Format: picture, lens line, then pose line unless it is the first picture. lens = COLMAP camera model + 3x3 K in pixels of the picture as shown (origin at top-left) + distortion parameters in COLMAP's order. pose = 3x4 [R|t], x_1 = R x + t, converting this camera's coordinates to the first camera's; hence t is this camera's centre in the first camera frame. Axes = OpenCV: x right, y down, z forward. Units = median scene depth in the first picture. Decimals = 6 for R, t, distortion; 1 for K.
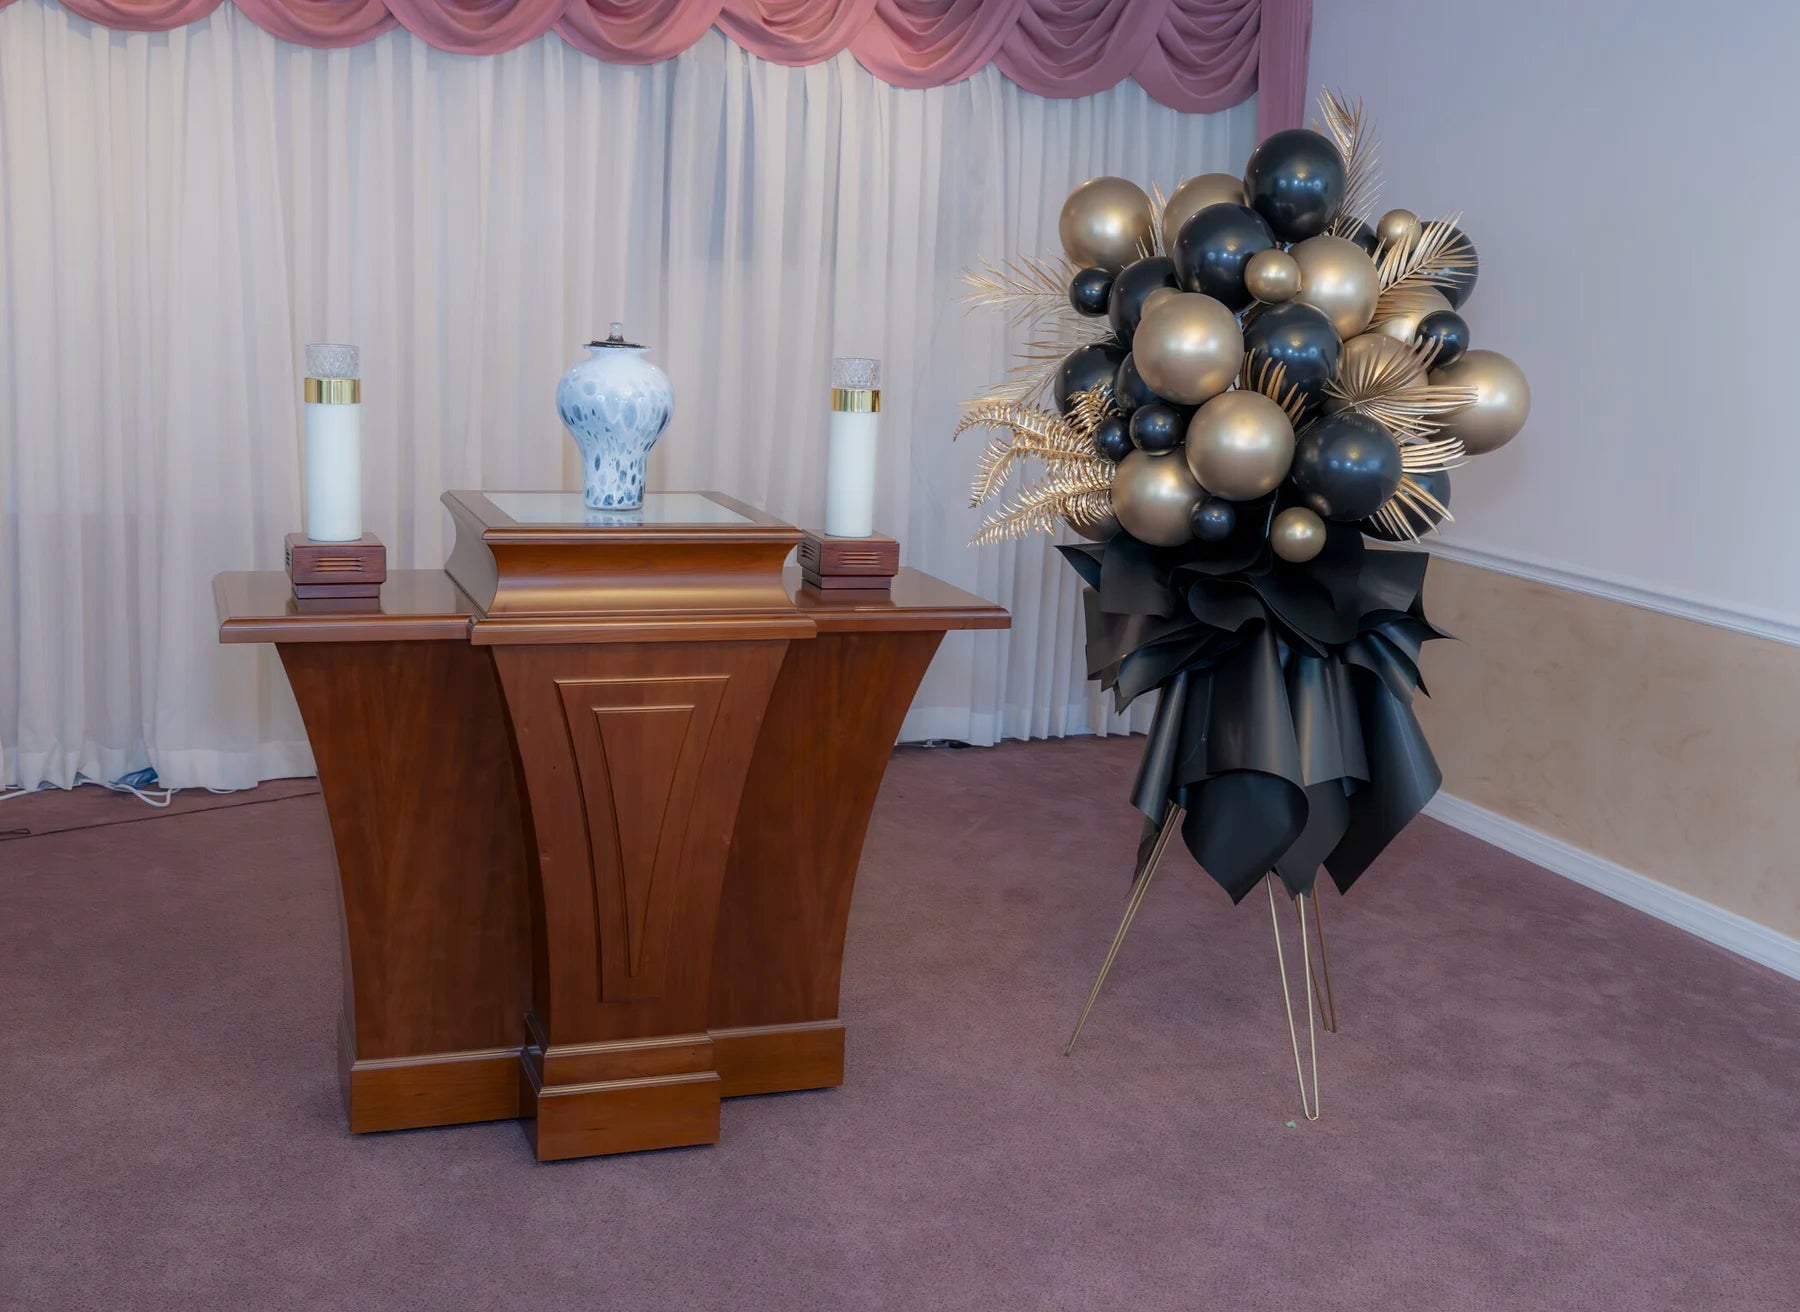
lens RADIAL K [[2032.2, 0, 903.5], [0, 2032.2, 654.4], [0, 0, 1]] dist [-0.008343, 0.010051]
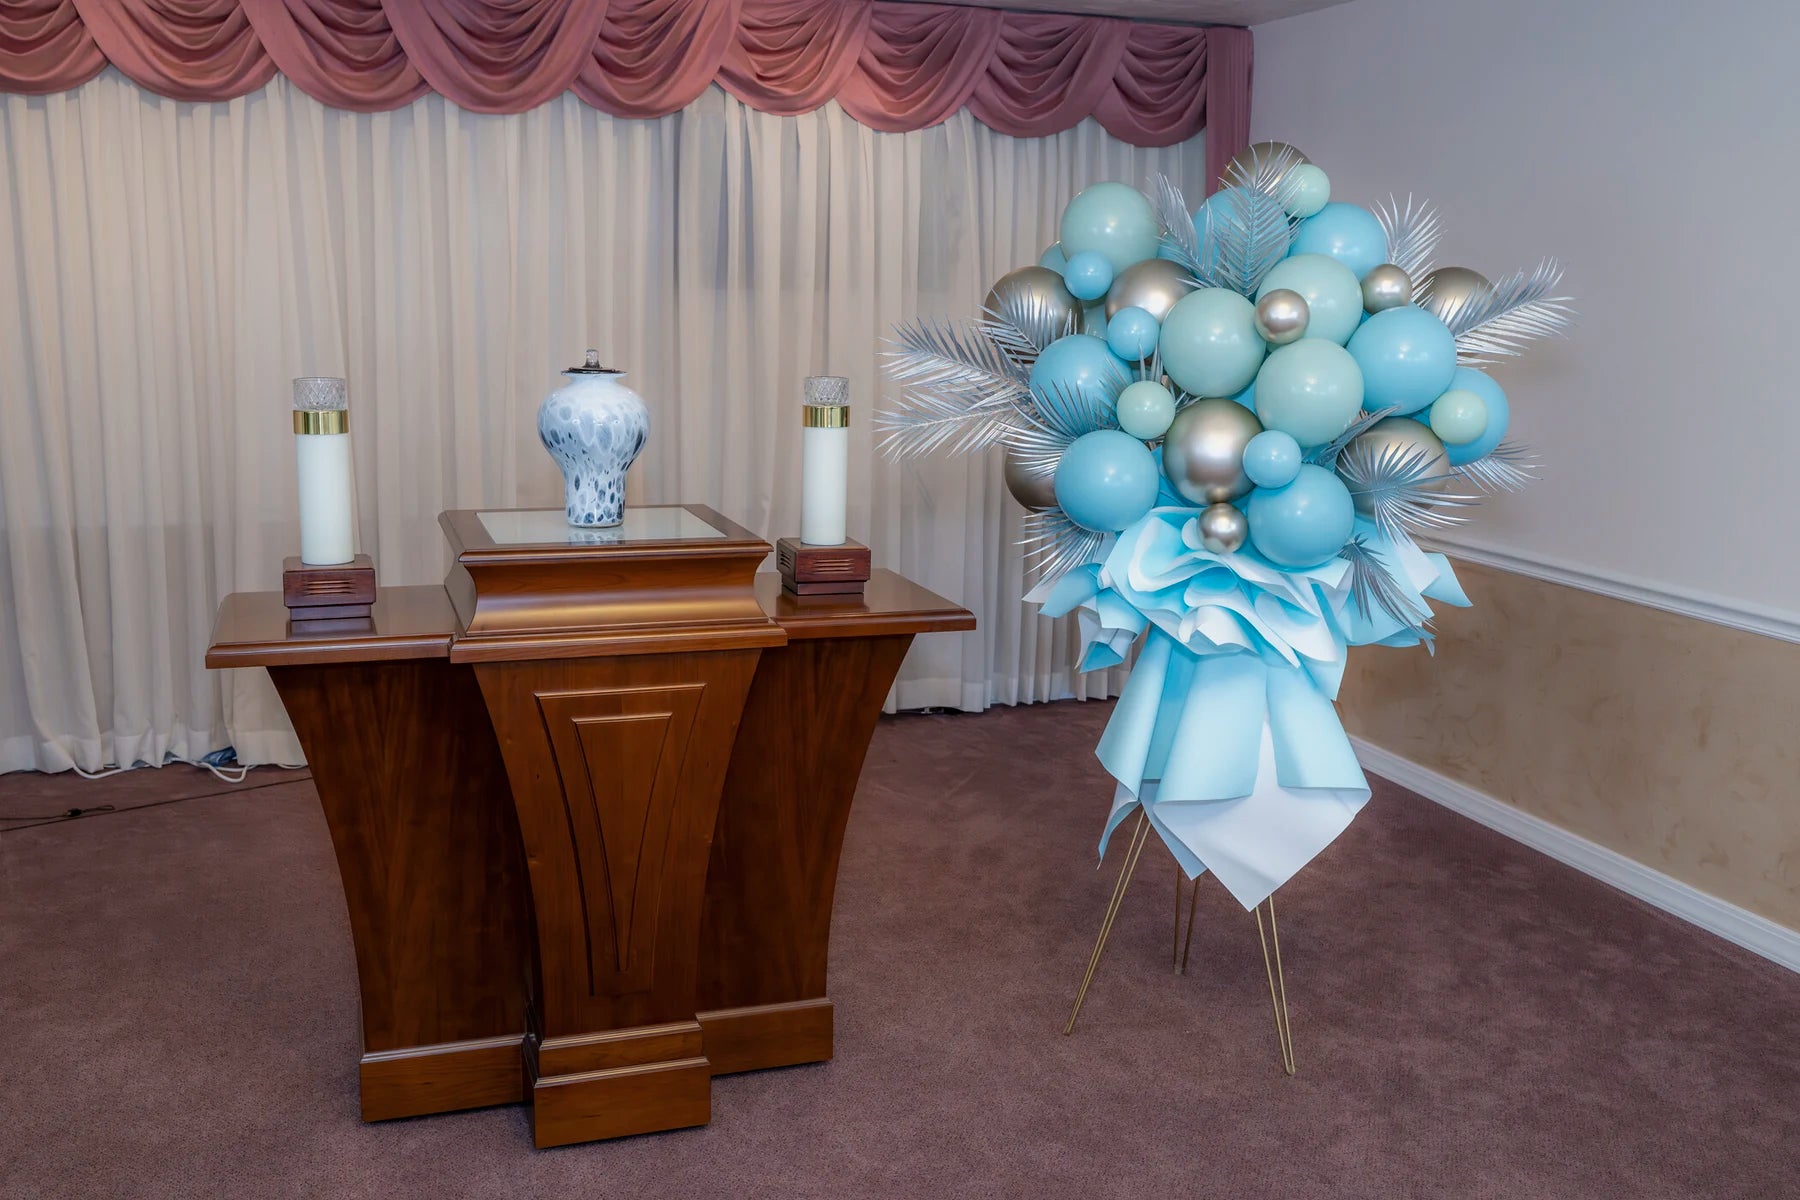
lens RADIAL K [[1684.5, 0, 865.3], [0, 1684.5, 607.2], [0, 0, 1]] dist [0.001813, -0.026658]
pose [[0.999187, -0.023091, -0.033053, 0.025209], [0.022909, 0.999720, -0.005854, -0.021222], [0.033179, 0.005092, 0.999436, 0.131719]]
